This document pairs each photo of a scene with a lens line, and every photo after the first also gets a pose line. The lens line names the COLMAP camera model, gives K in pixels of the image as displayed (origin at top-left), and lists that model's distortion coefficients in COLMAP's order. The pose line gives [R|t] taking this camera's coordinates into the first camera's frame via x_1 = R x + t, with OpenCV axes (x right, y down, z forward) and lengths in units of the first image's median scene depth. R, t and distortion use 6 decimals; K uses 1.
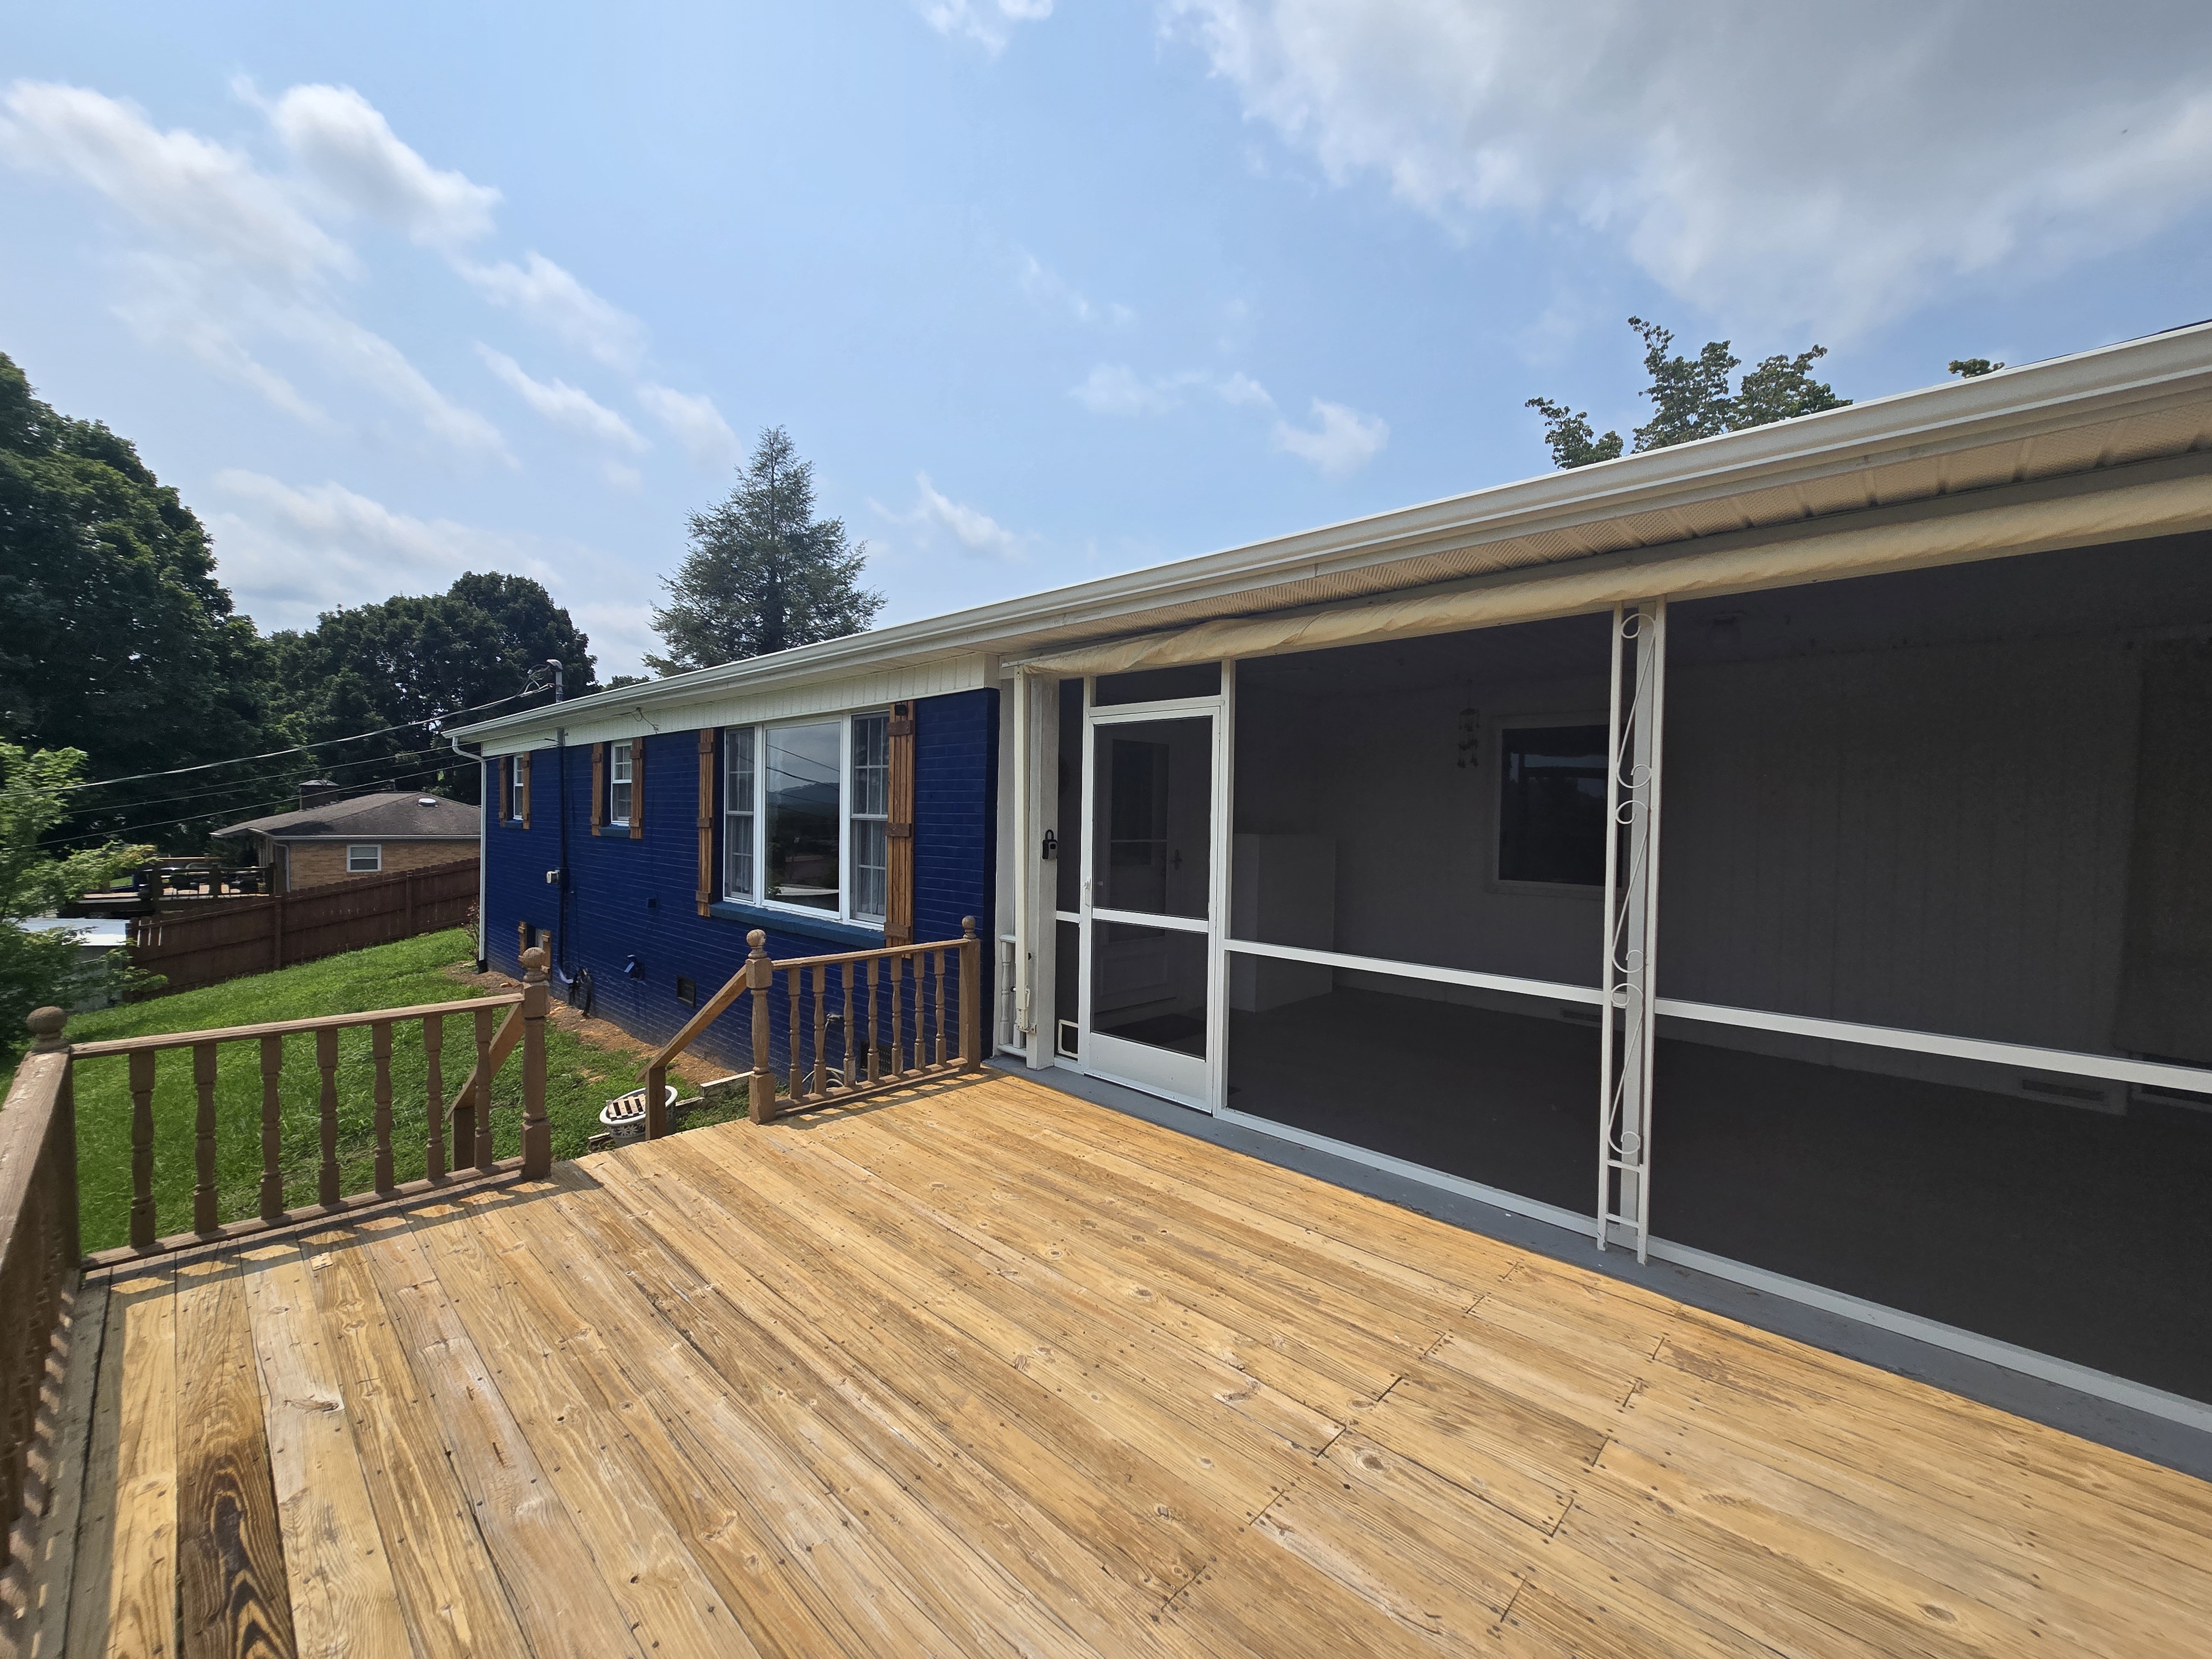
lens RADIAL K [[900.7, 0, 1108.6], [0, 900.7, 836.4], [0, 0, 1]] dist [-0.006347, 0.003521]
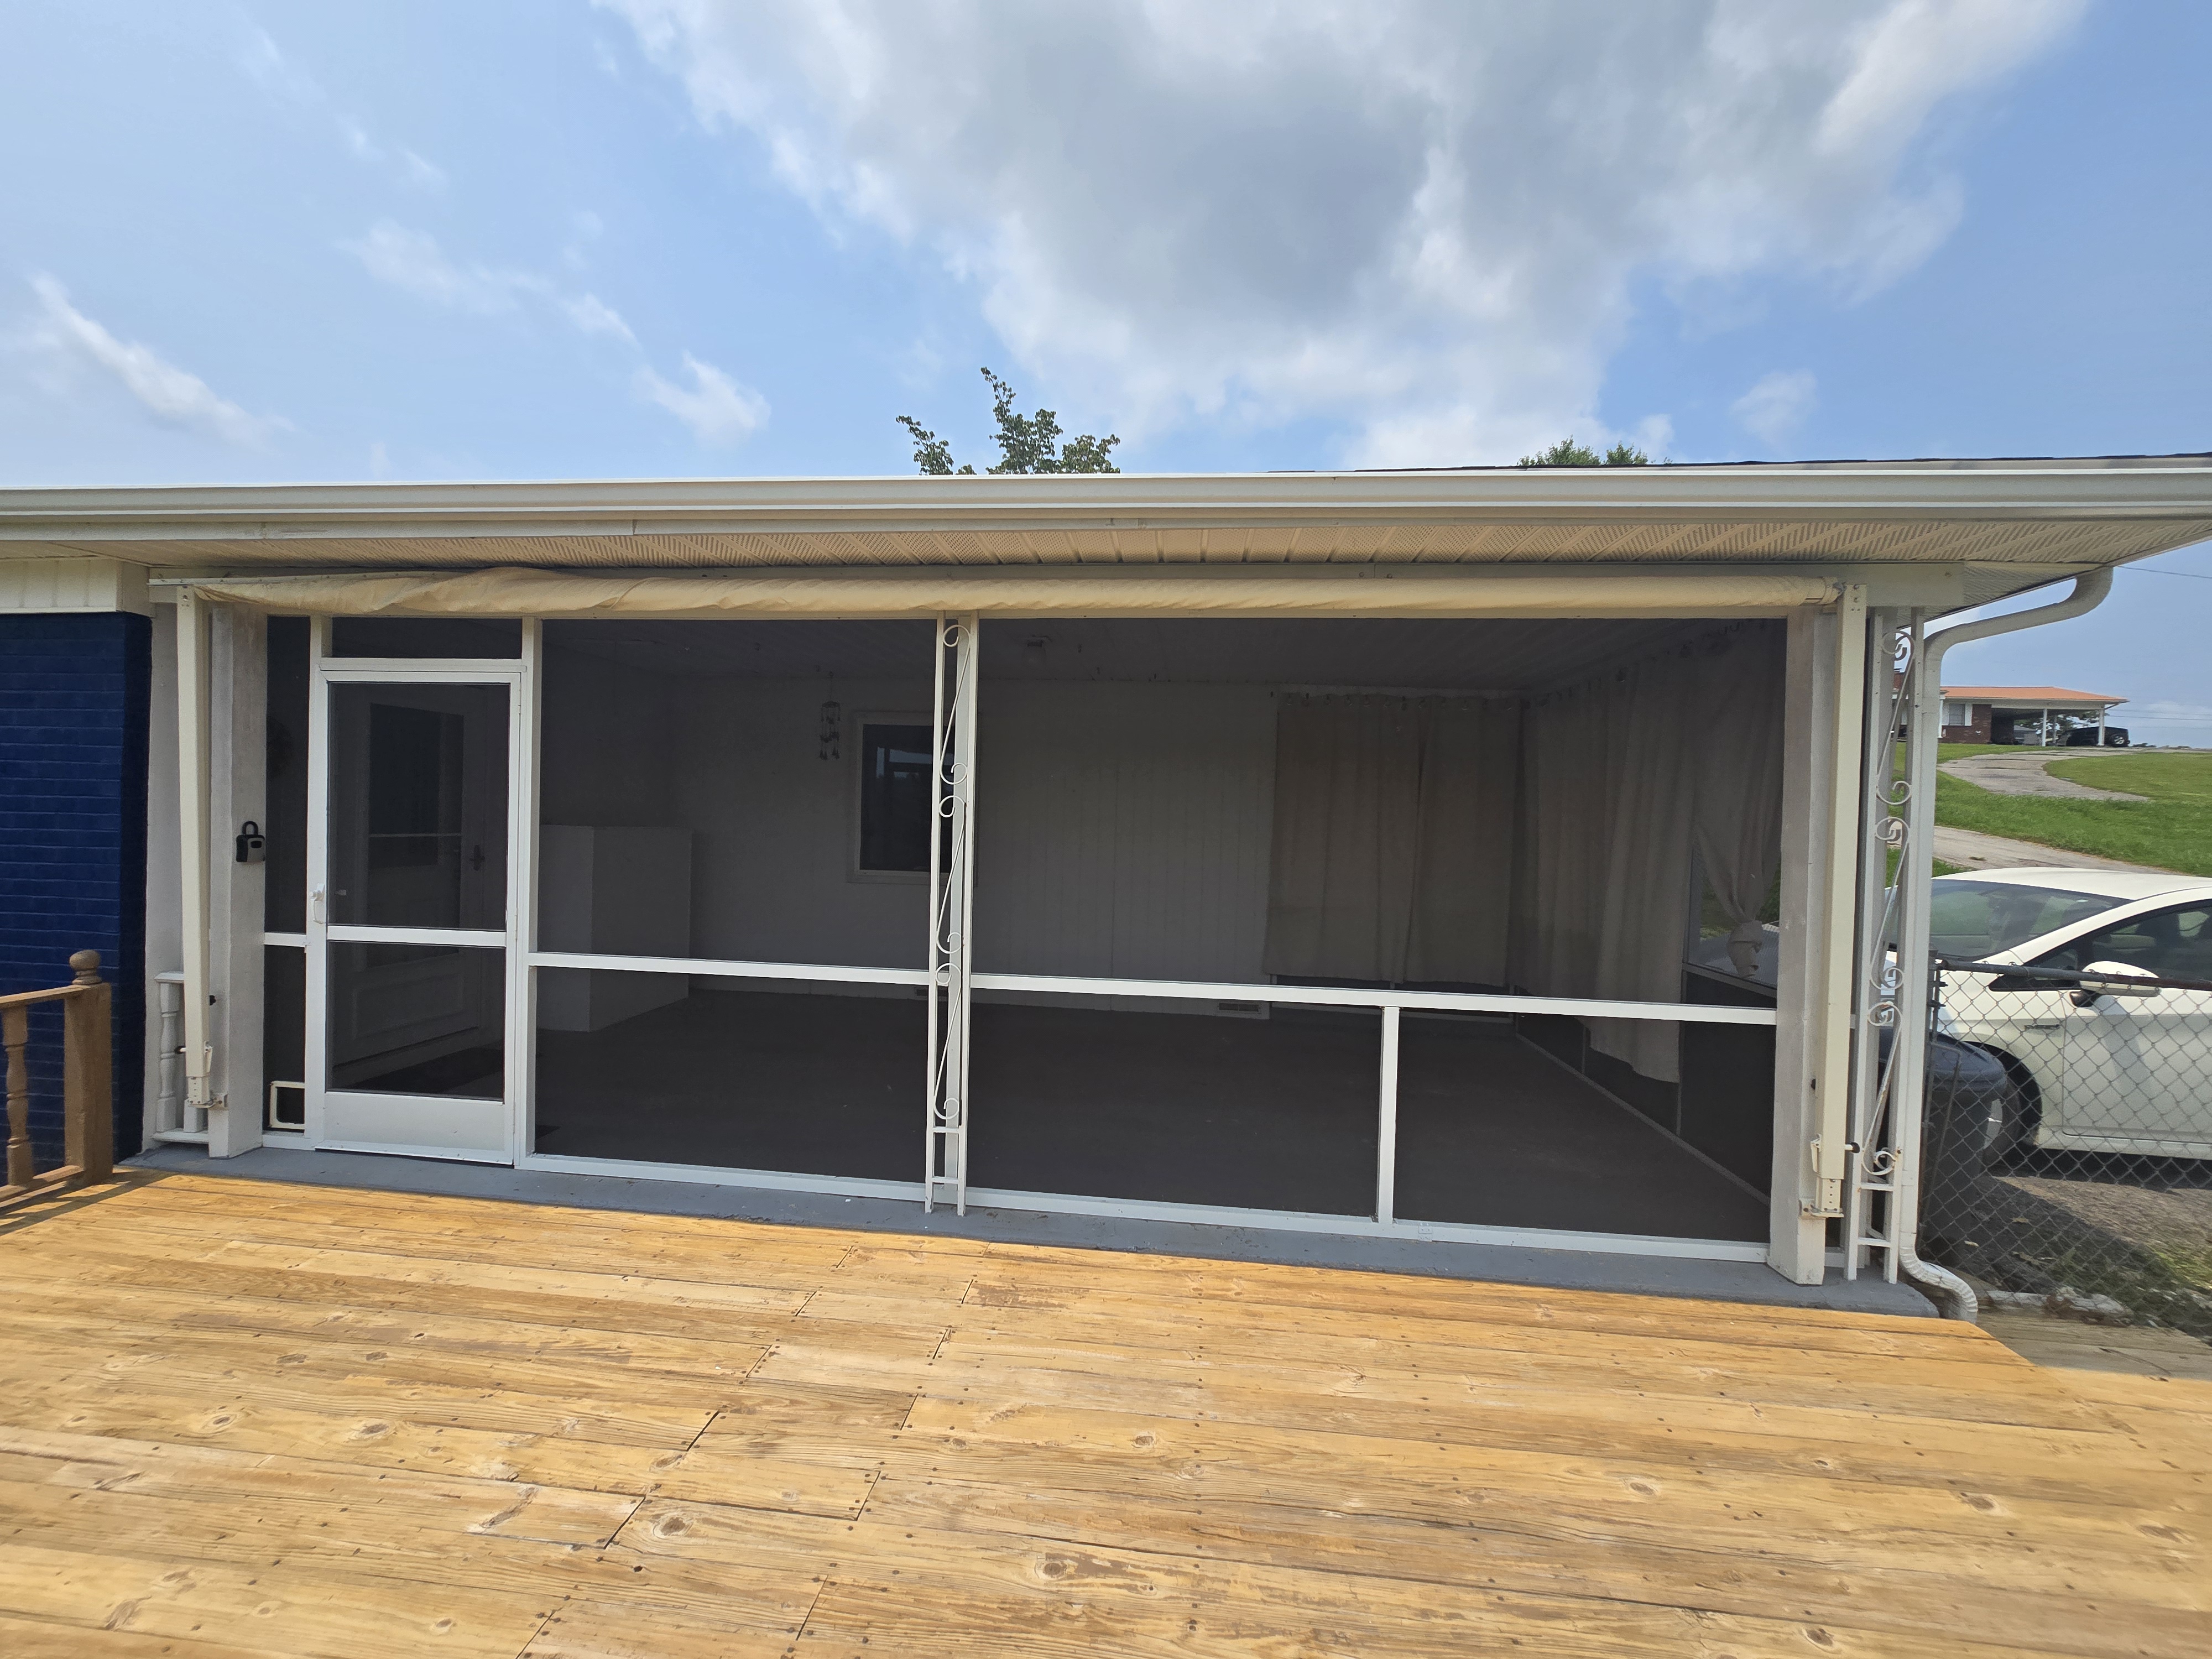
lens RADIAL K [[900.7, 0, 1109.9], [0, 900.7, 835.3], [0, 0, 1]] dist [-0.006347, 0.003521]
pose [[0.791560, -0.008920, 0.611026, 0.049063], [0.003332, 0.999942, 0.010281, -0.001451], [-0.611082, -0.006102, 0.791544, 0.012431]]
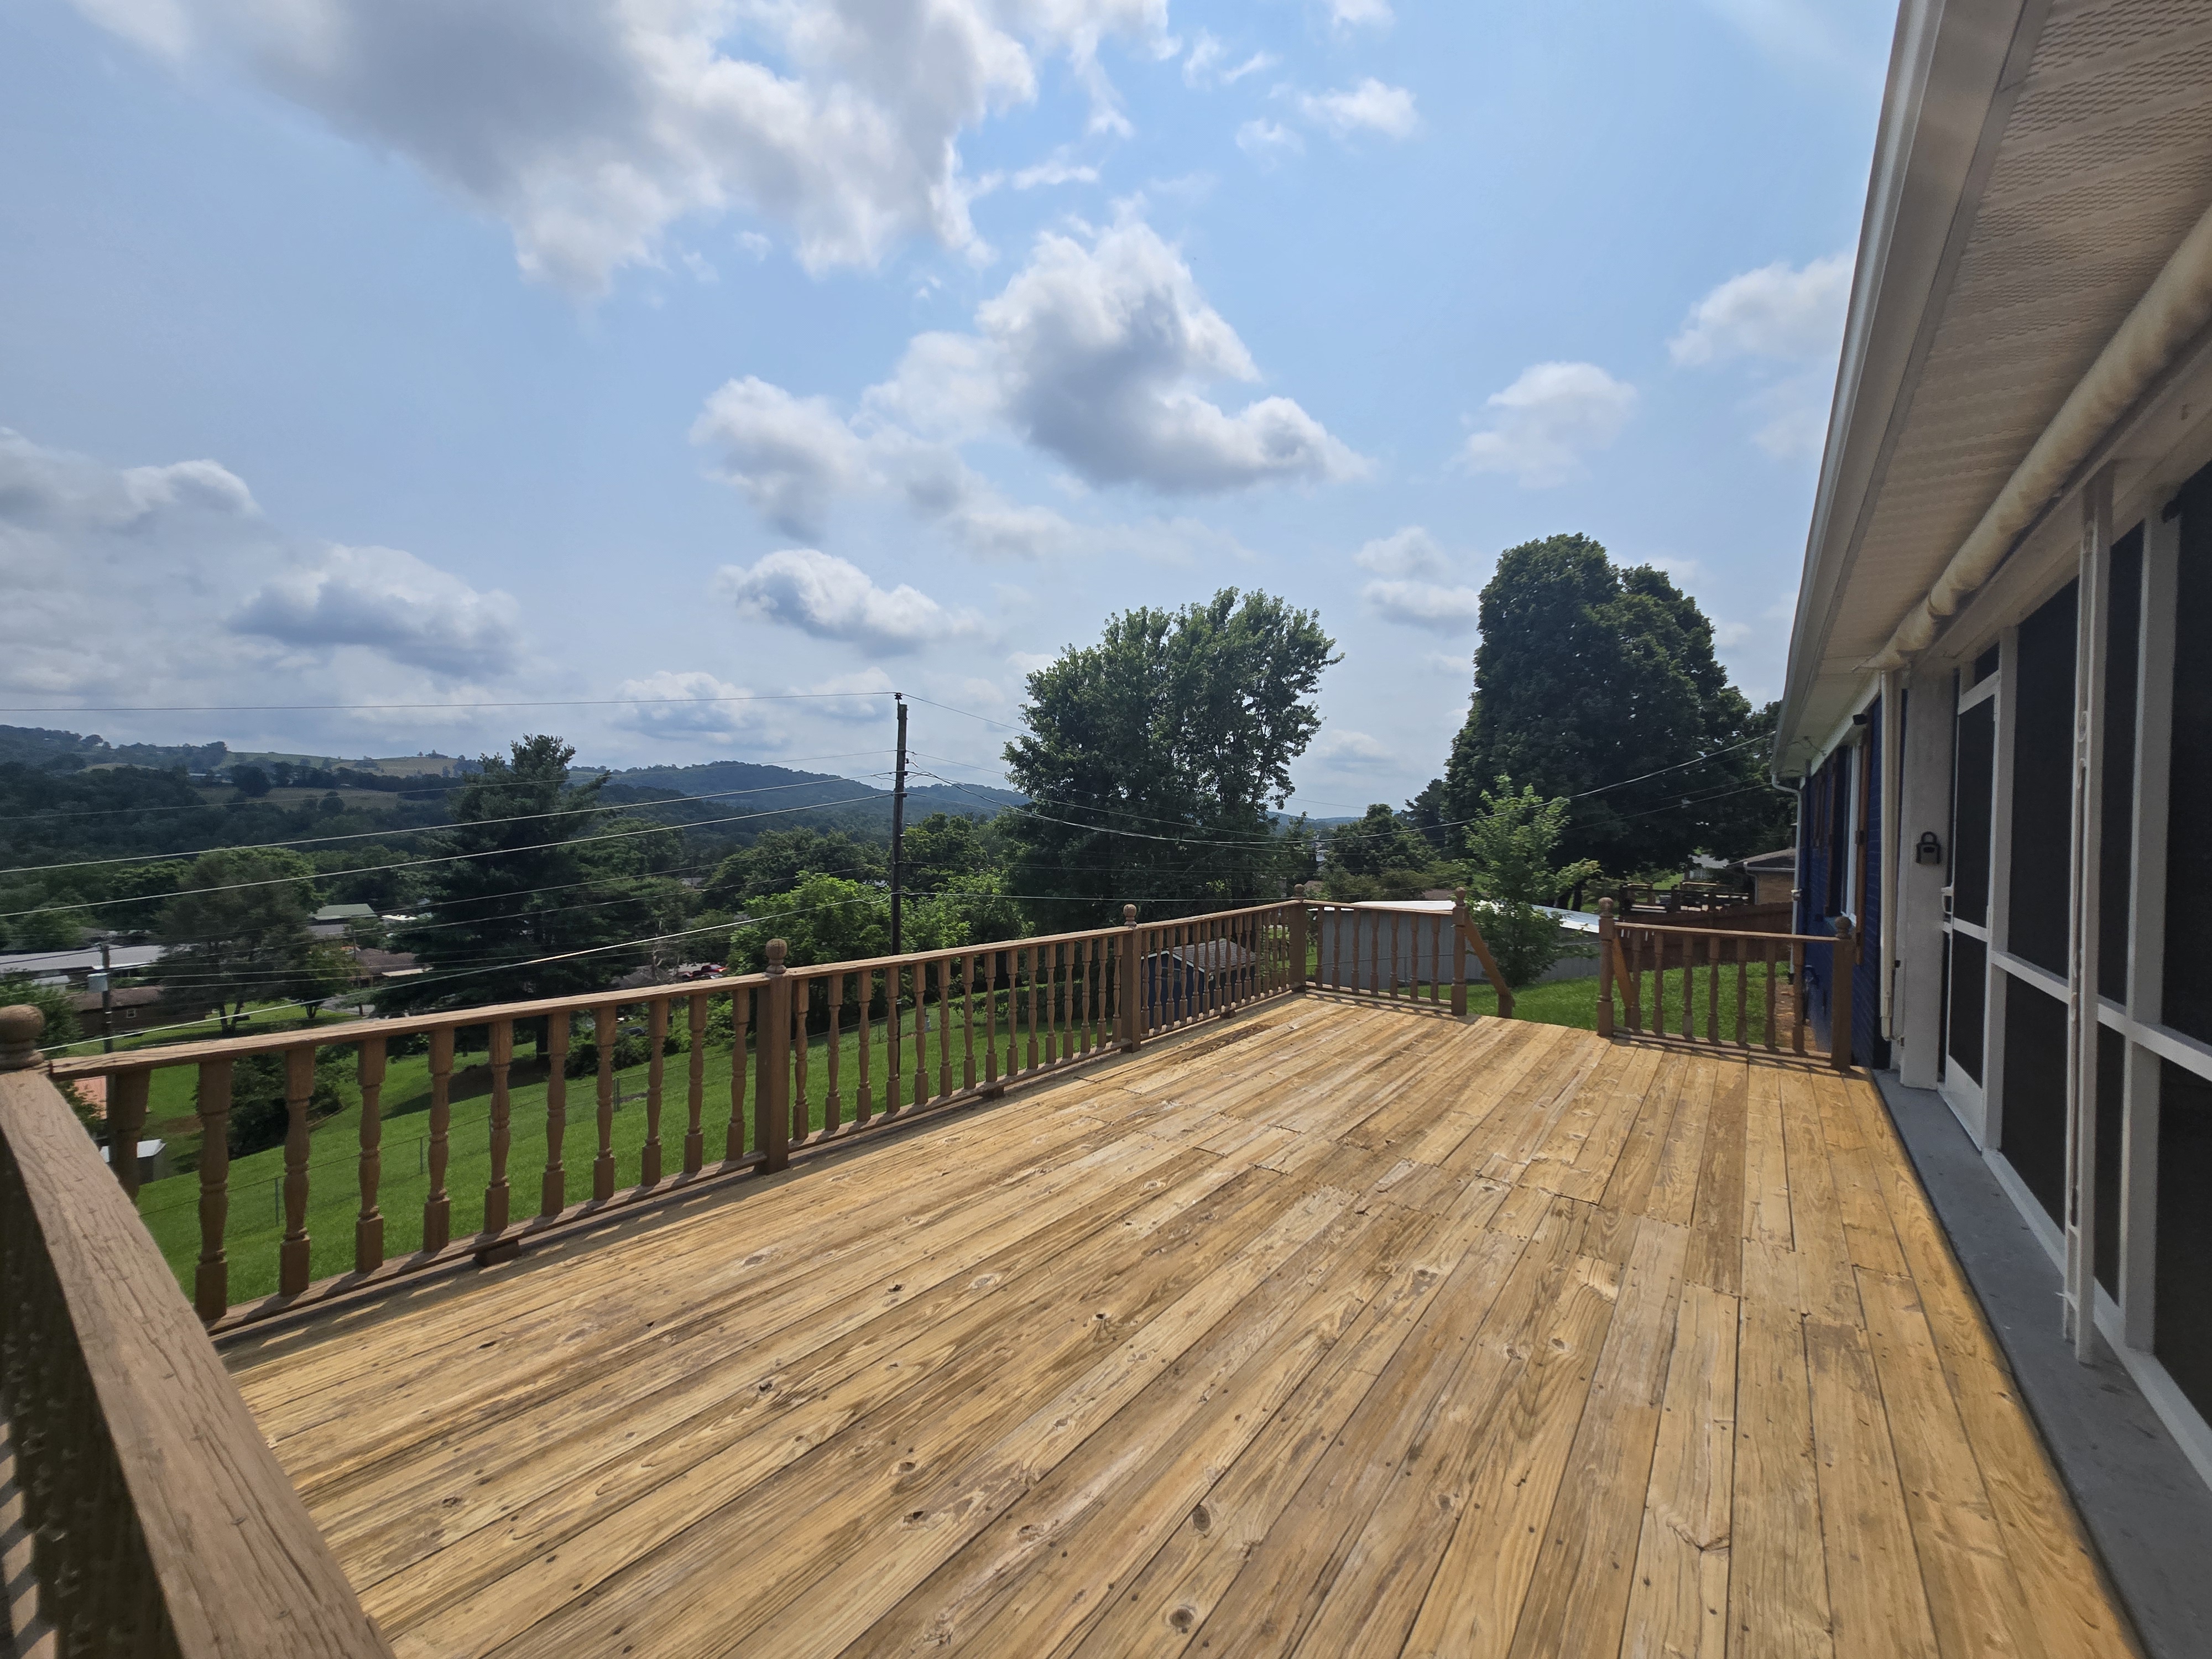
lens RADIAL K [[900.7, 0, 1102.3], [0, 900.7, 792.3], [0, 0, 1]] dist [-0.006347, 0.003521]
pose [[0.129797, -0.042068, -0.990648, 0.917679], [-0.057692, 0.997087, -0.049900, 0.058903], [0.989861, 0.063629, 0.126992, 0.038822]]
